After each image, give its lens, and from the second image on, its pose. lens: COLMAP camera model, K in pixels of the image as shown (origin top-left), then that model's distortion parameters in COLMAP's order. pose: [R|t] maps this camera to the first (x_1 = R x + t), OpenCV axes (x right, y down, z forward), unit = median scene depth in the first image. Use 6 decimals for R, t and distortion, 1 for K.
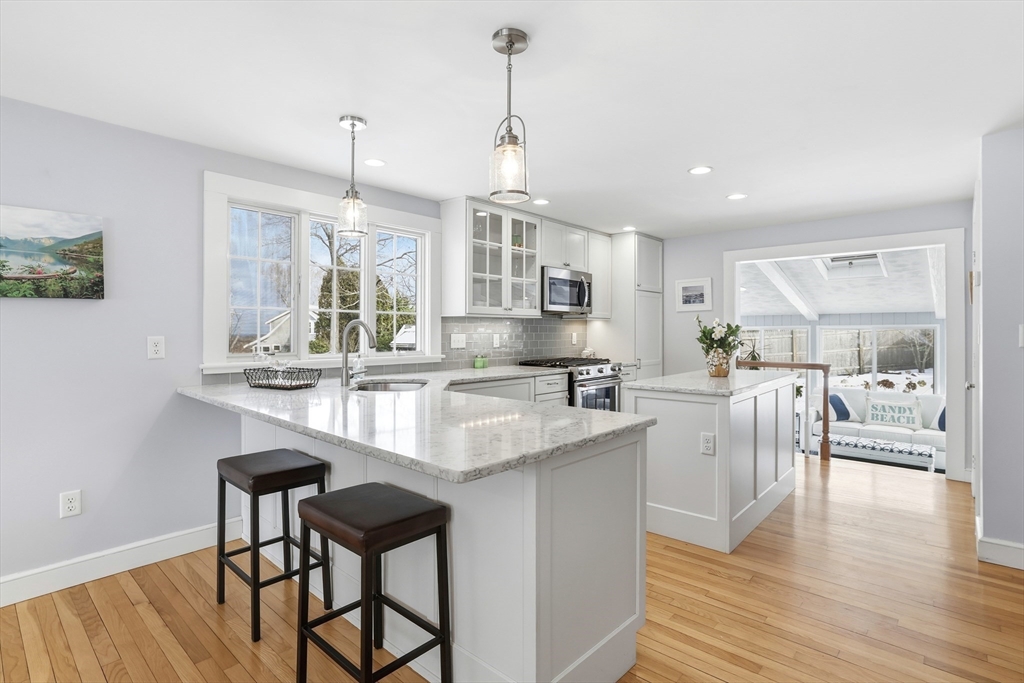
lens RADIAL K [[508.8, 0, 519.2], [0, 508.8, 334.6], [0, 0, 1]] dist [-0.004970, 0.001851]
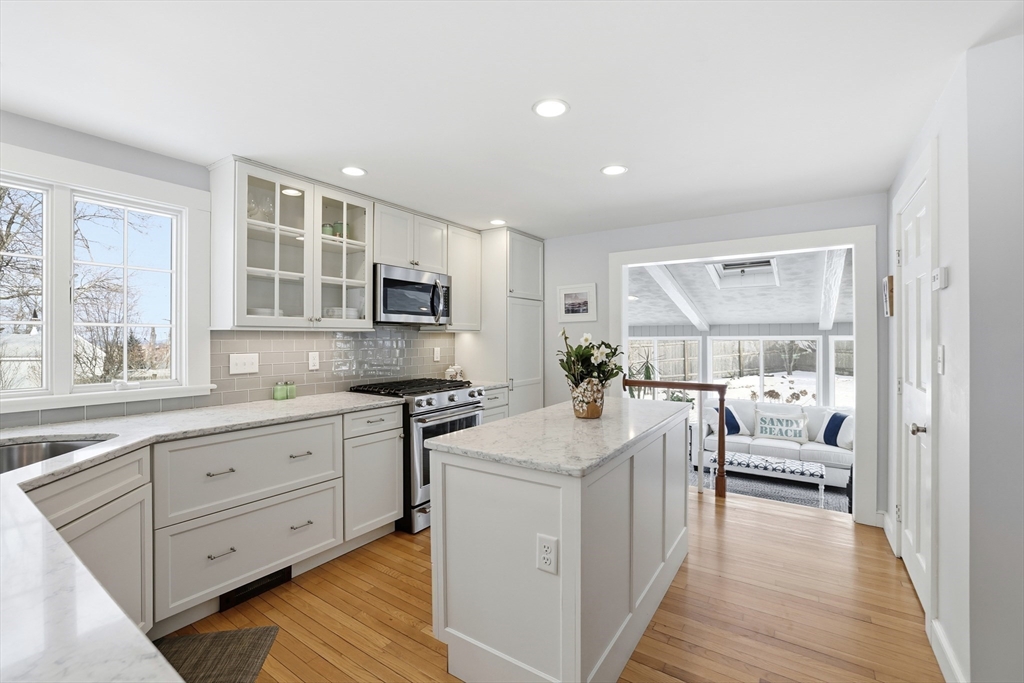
lens RADIAL K [[441.7, 0, 507.5], [0, 441.7, 339.6], [0, 0, 1]] dist [-0.030601, 0.003116]
pose [[0.993869, -0.001787, 0.110552, 0.156309], [0.001909, 0.999998, -0.000995, -0.017140], [-0.110550, 0.001199, 0.993870, 0.291852]]
